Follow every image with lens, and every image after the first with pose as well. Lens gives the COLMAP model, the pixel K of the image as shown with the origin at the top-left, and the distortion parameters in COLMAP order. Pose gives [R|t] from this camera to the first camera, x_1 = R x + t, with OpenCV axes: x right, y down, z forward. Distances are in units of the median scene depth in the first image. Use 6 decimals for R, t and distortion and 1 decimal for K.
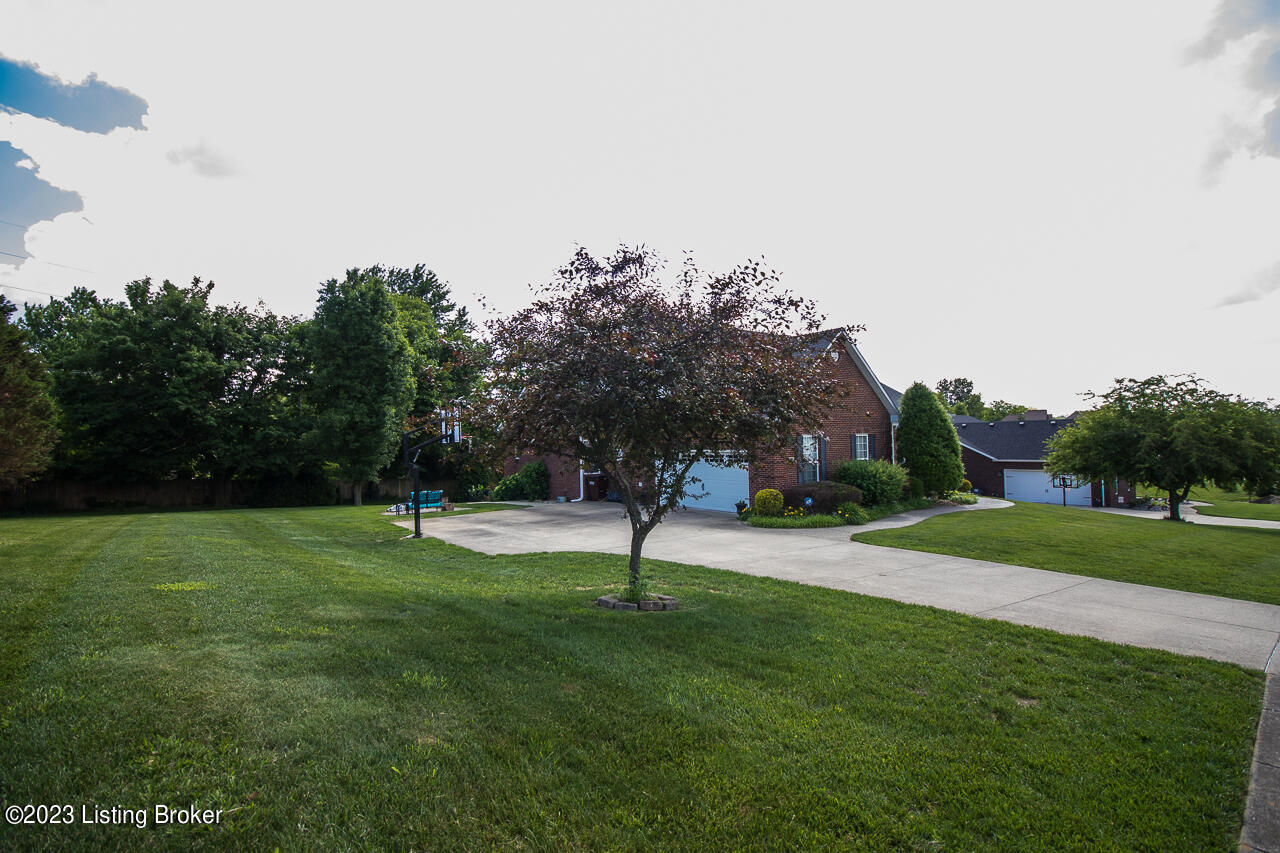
lens RADIAL K [[573.2, 0, 640.0], [0, 573.2, 426.5], [0, 0, 1]] dist [-0.001608, -0.000205]
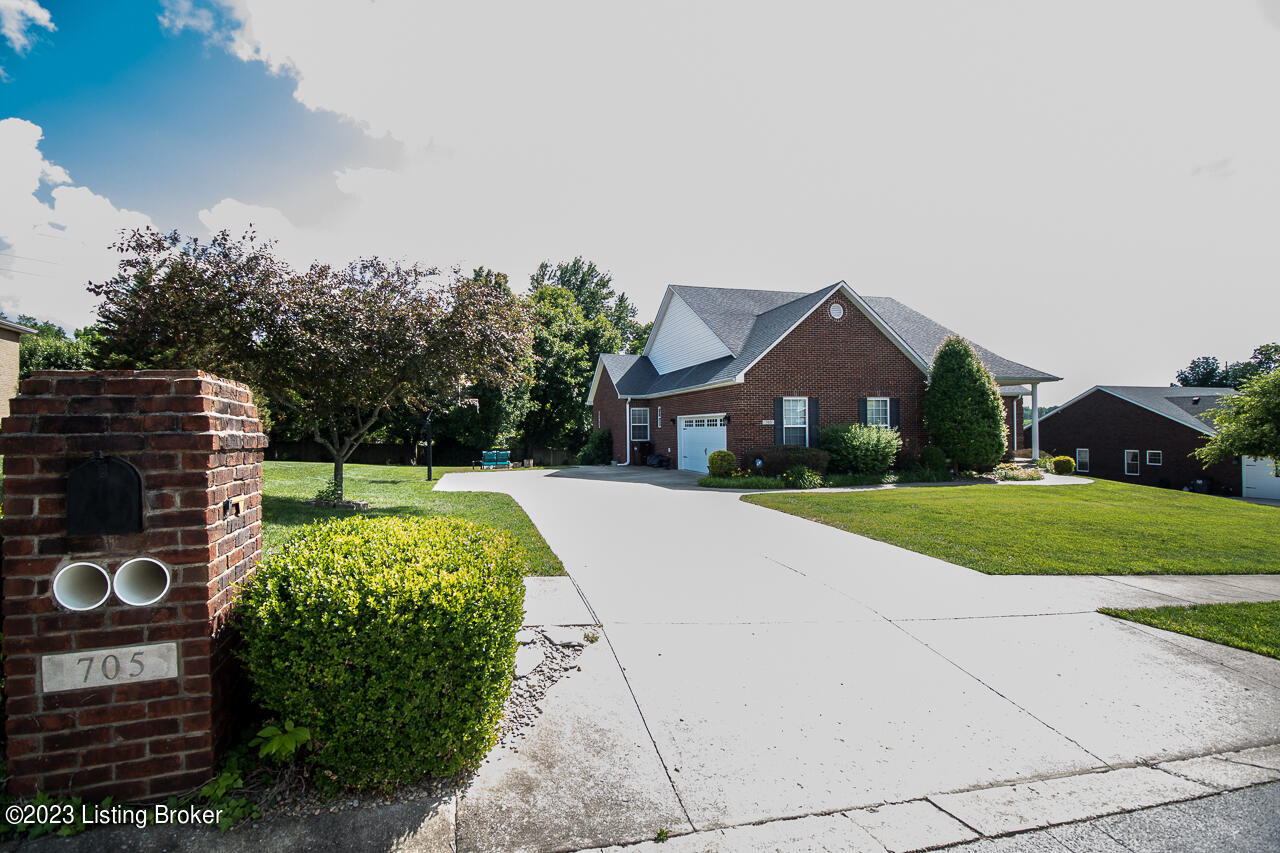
lens RADIAL K [[585.7, 0, 640.0], [0, 585.7, 426.5], [0, 0, 1]] dist [0.000823, 0.000103]
pose [[0.909812, 0.007576, -0.414951, 0.424529], [0.004219, 0.999613, 0.027501, 0.030813], [0.414999, -0.026771, 0.909428, 0.001129]]
